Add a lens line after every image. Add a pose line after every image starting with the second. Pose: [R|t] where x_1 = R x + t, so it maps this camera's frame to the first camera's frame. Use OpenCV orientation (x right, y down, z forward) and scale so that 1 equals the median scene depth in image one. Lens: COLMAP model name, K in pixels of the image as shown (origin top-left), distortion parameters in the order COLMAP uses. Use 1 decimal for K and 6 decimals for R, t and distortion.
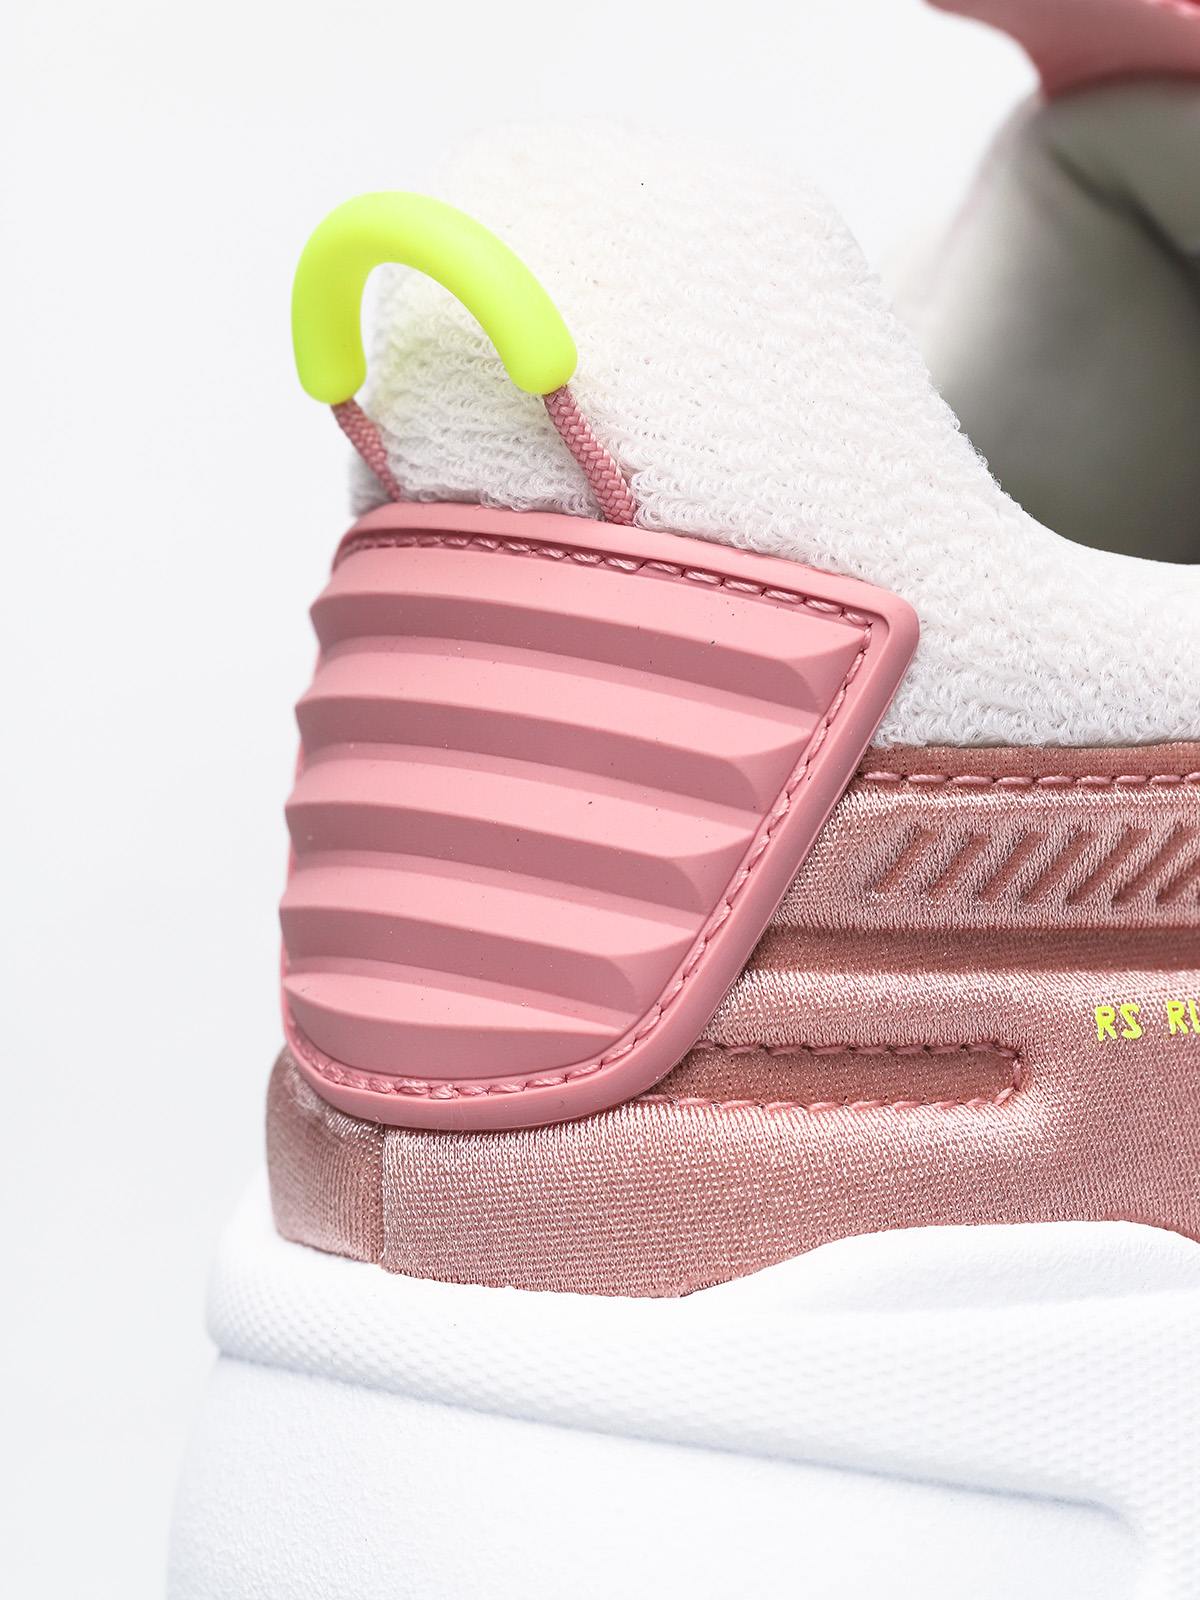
lens RADIAL K [[5617.2, 0, 603.1], [0, 5617.2, 801.7], [0, 0, 1]] dist [-0.069652, 0.000000]
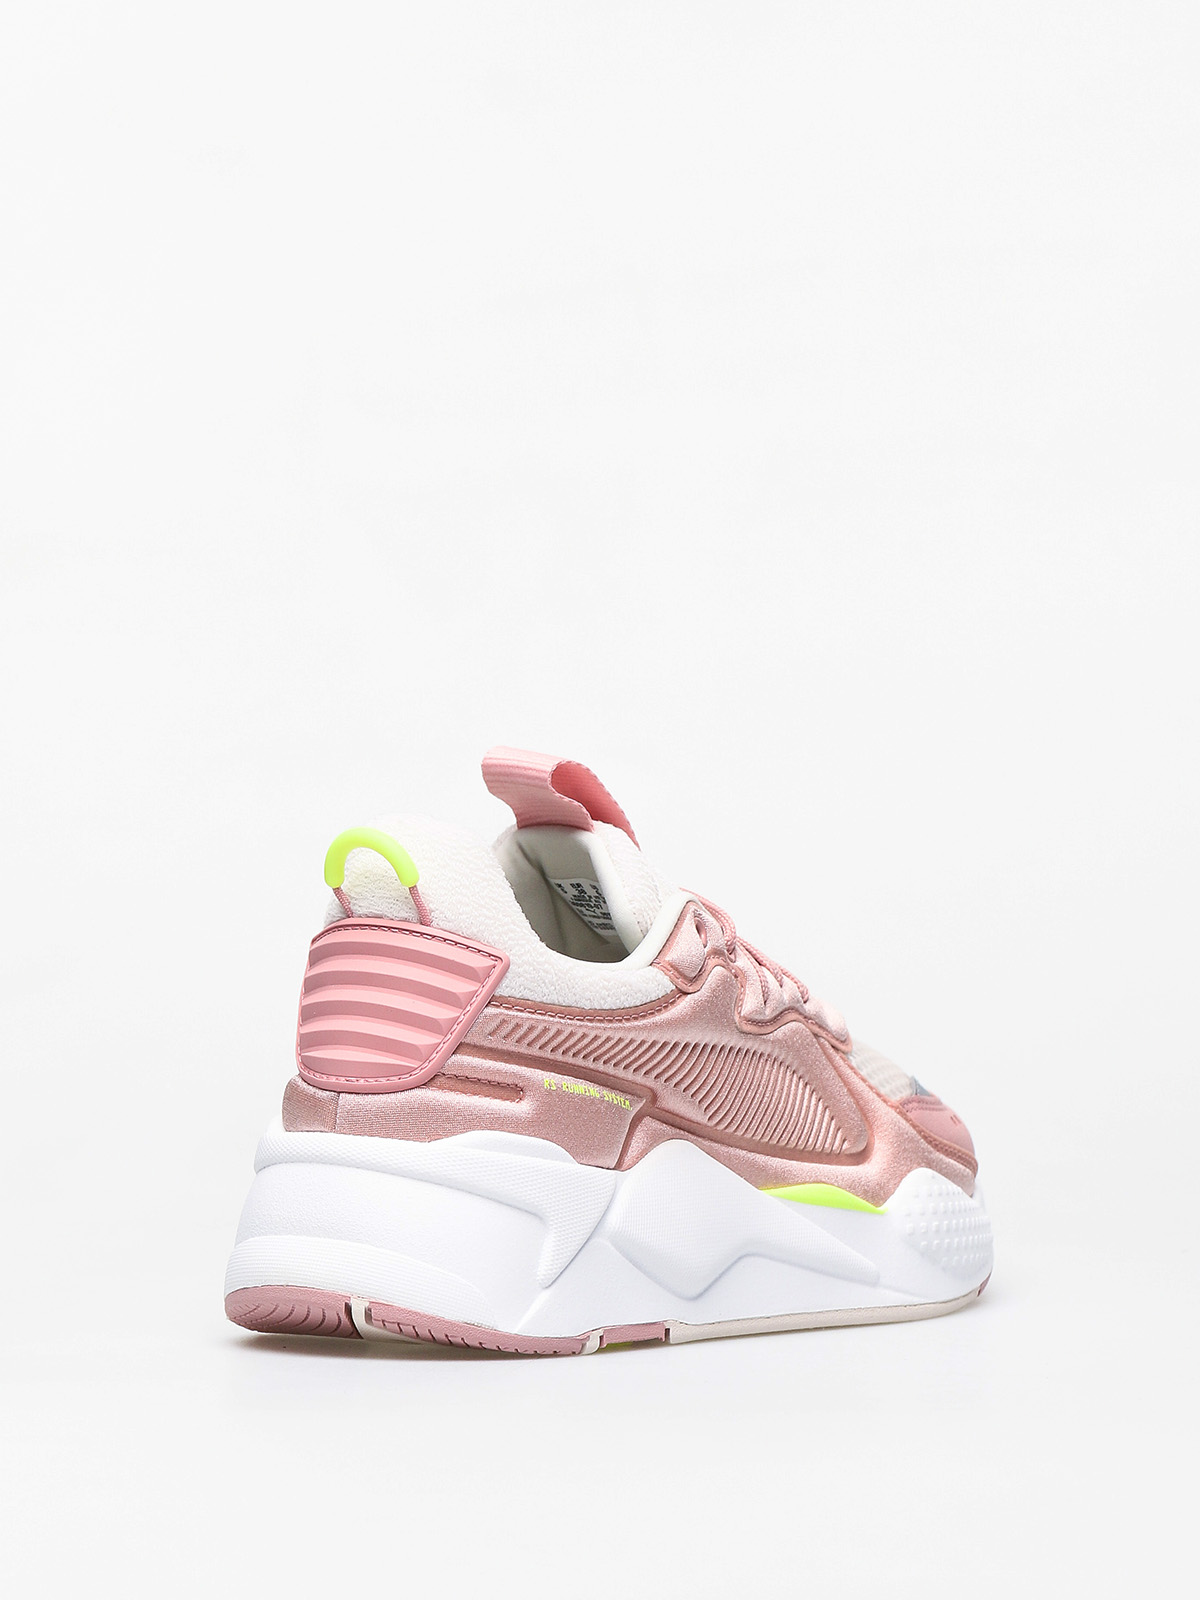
lens RADIAL K [[5617.2, 0, 598.9], [0, 5617.2, 799.6], [0, 0, 1]] dist [-0.069652, 0.000000]
pose [[0.969262, 0.122478, 0.213378, -0.655442], [-0.086108, 0.981304, -0.172125, 0.470885], [-0.230471, 0.148461, 0.961687, -2.427758]]
